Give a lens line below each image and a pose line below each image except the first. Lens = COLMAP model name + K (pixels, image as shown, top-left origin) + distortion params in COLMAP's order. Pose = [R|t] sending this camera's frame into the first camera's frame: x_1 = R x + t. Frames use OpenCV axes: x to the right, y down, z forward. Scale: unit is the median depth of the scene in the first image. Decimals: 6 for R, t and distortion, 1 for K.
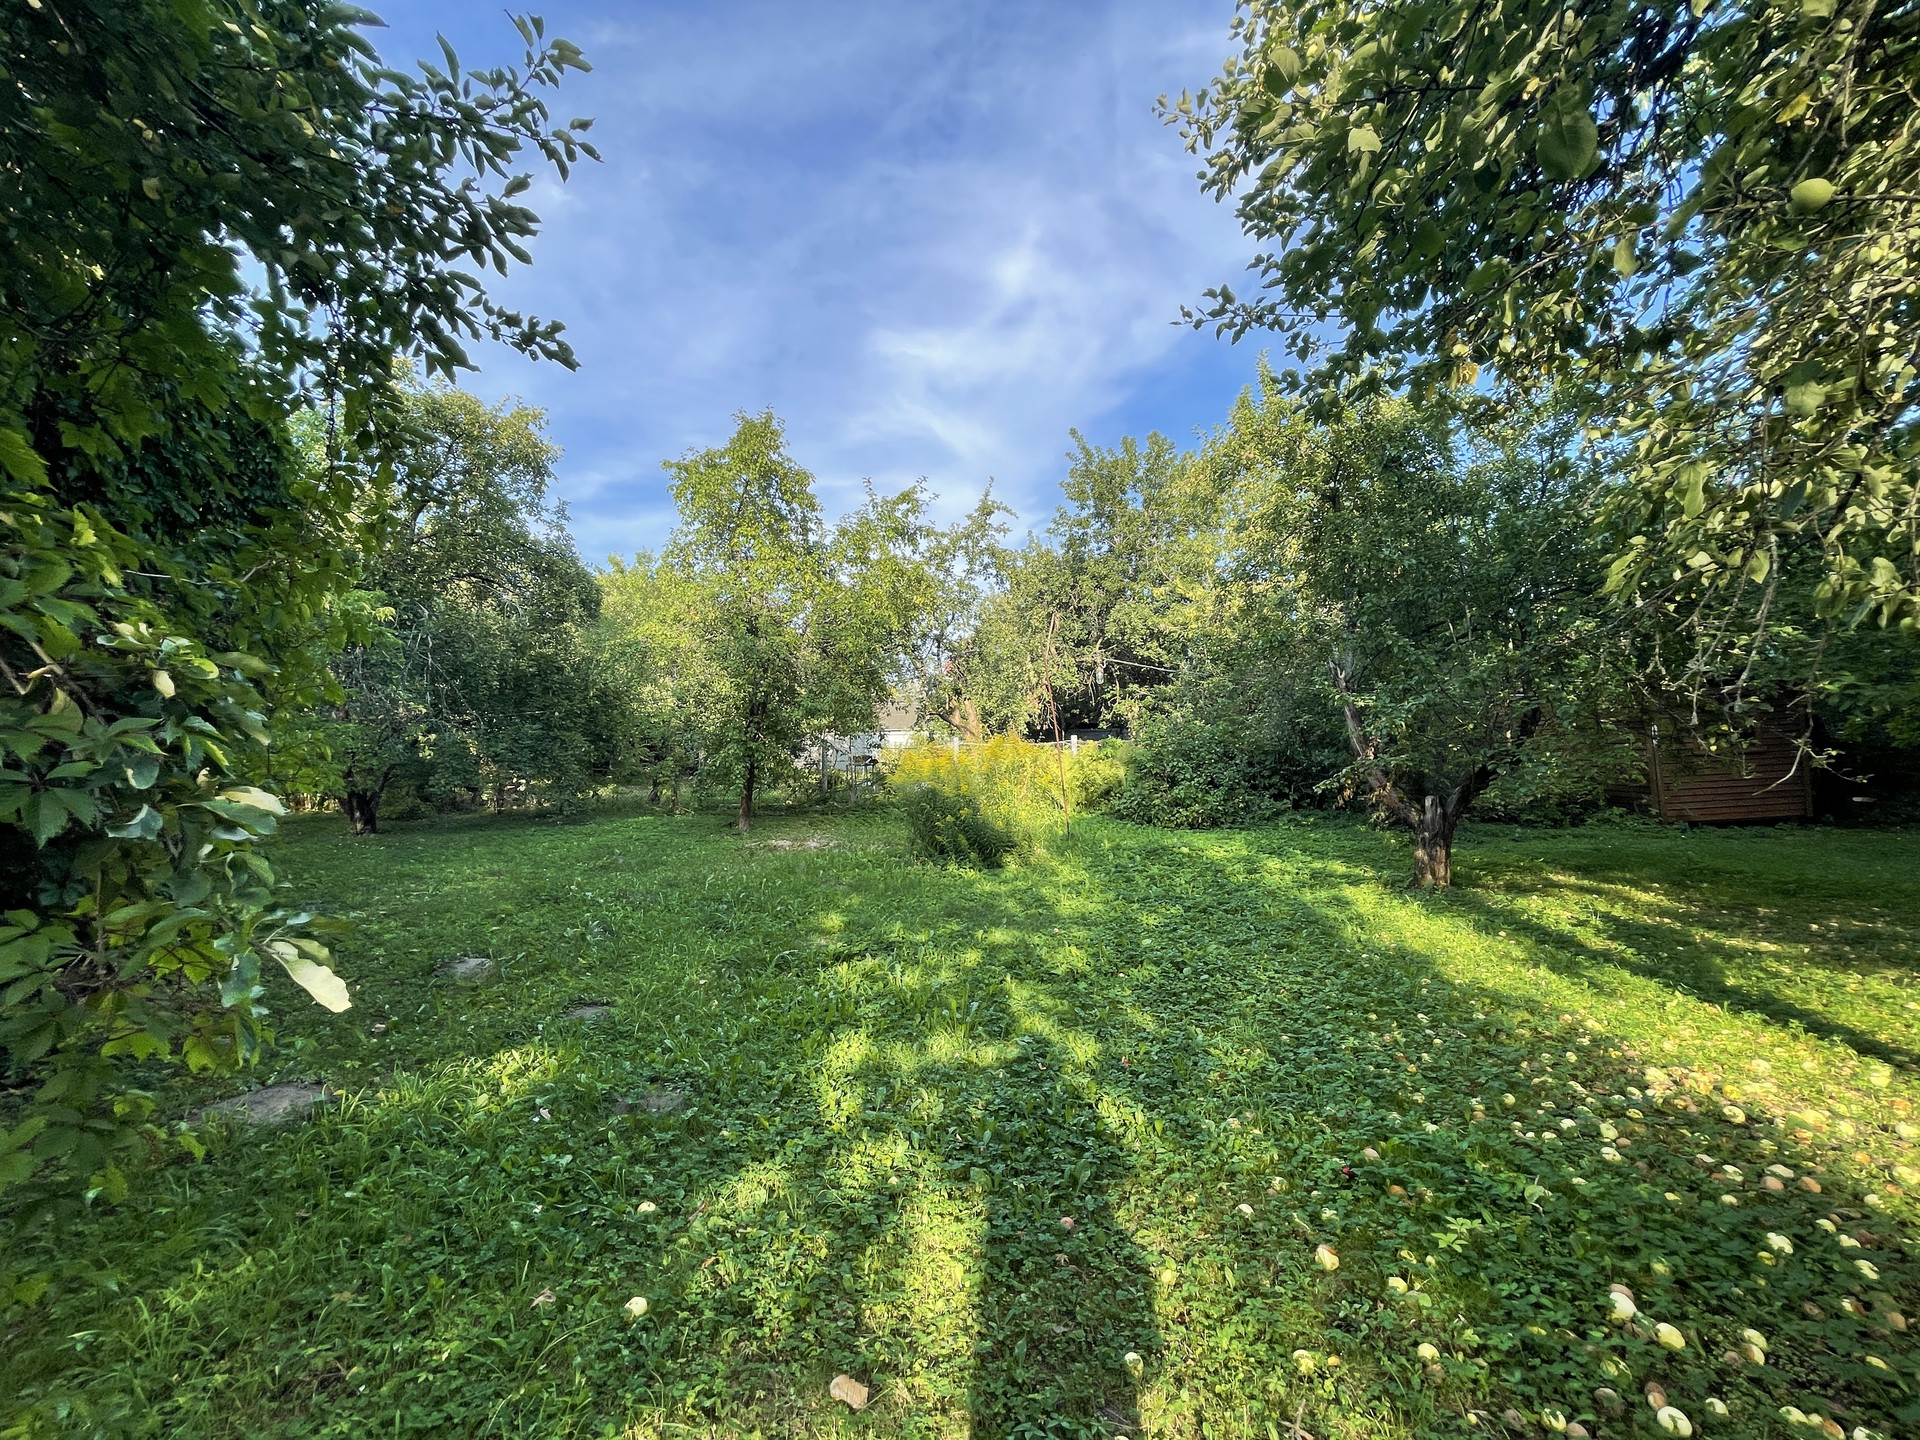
lens RADIAL K [[770.3, 0, 962.0], [0, 770.3, 723.0], [0, 0, 1]] dist [-0.002830, -0.001110]
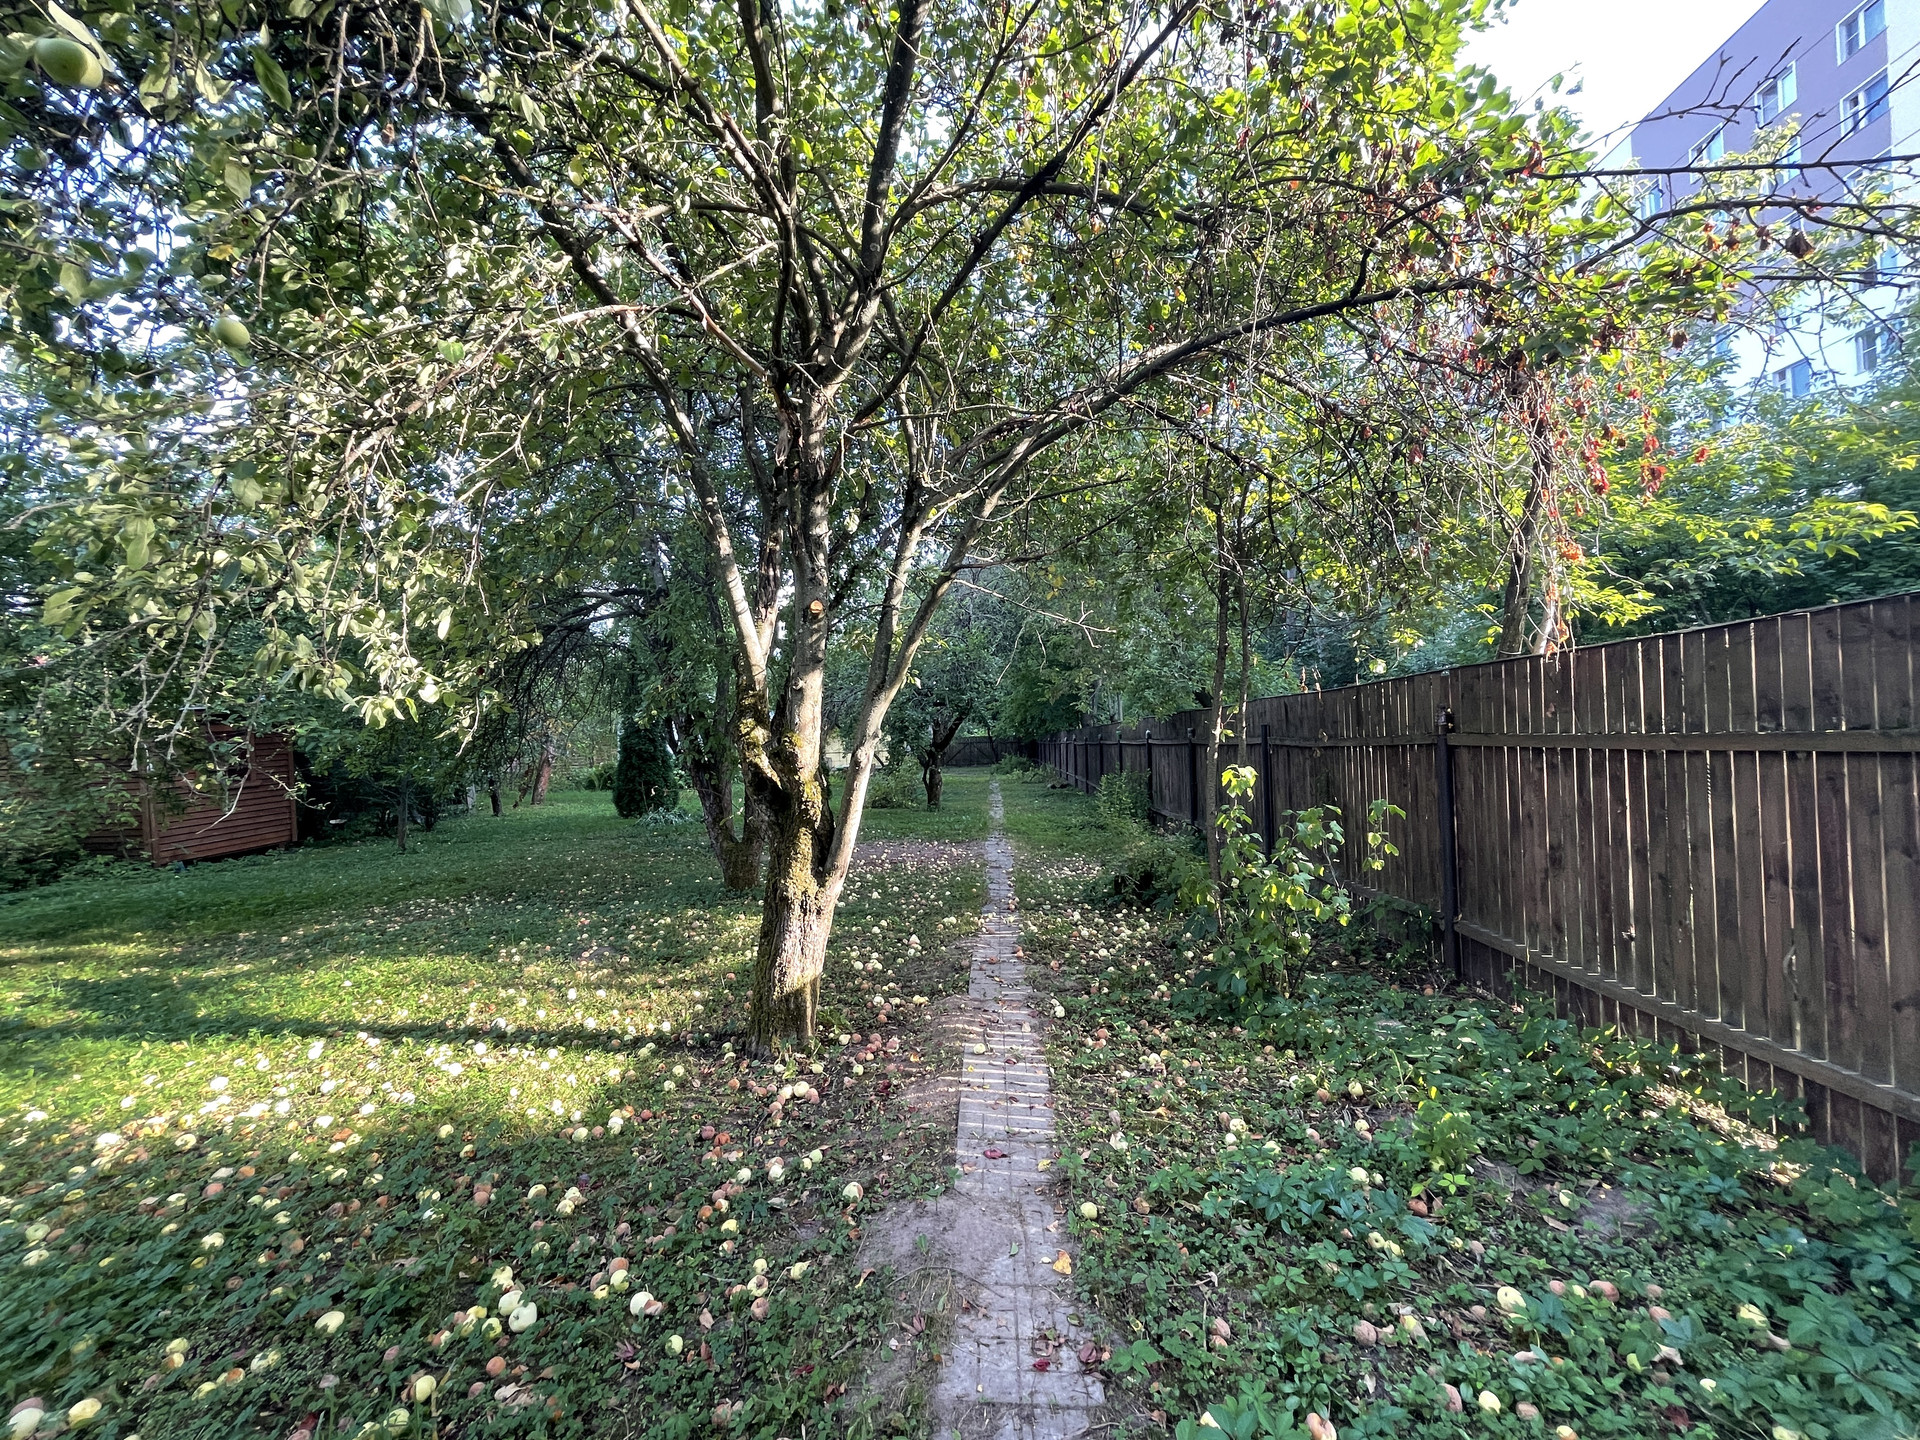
lens RADIAL K [[770.3, 0, 957.1], [0, 770.3, 721.2], [0, 0, 1]] dist [-0.002830, -0.001110]
pose [[0.036750, 0.041235, 0.998473, -0.012178], [0.005875, 0.999122, -0.041478, -0.008340], [-0.999307, 0.007390, 0.036476, -0.071439]]
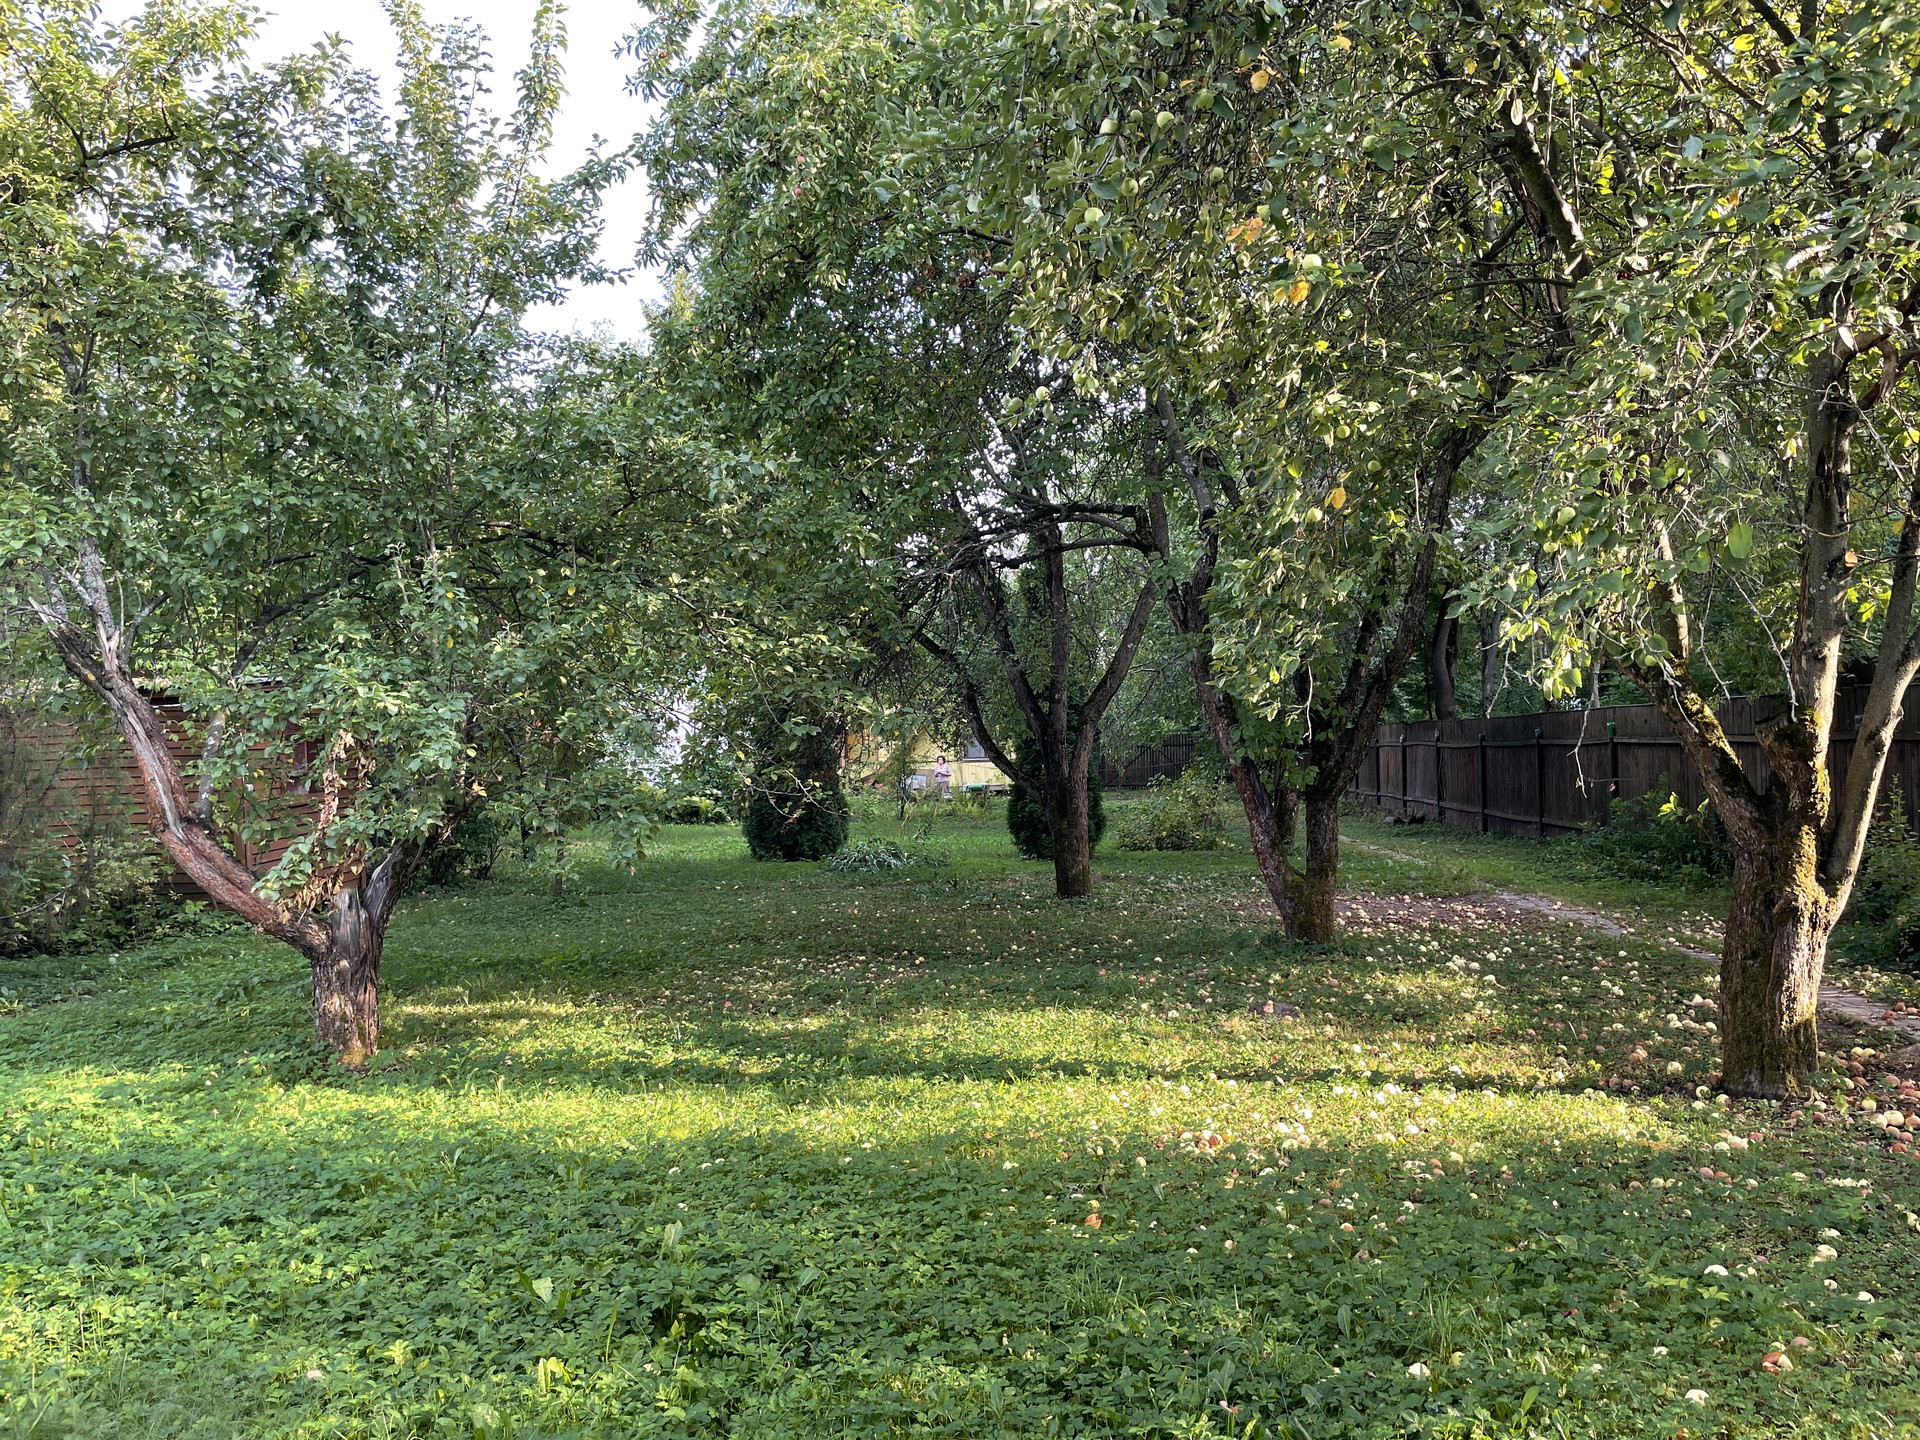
lens RADIAL K [[1451.6, 0, 965.4], [0, 1451.6, 714.1], [0, 0, 1]] dist [0.065449, -0.080340]
pose [[0.070189, 0.036569, 0.996863, -0.722714], [-0.000569, 0.999329, -0.036620, 0.030963], [-0.997534, 0.002003, 0.070163, 1.069644]]
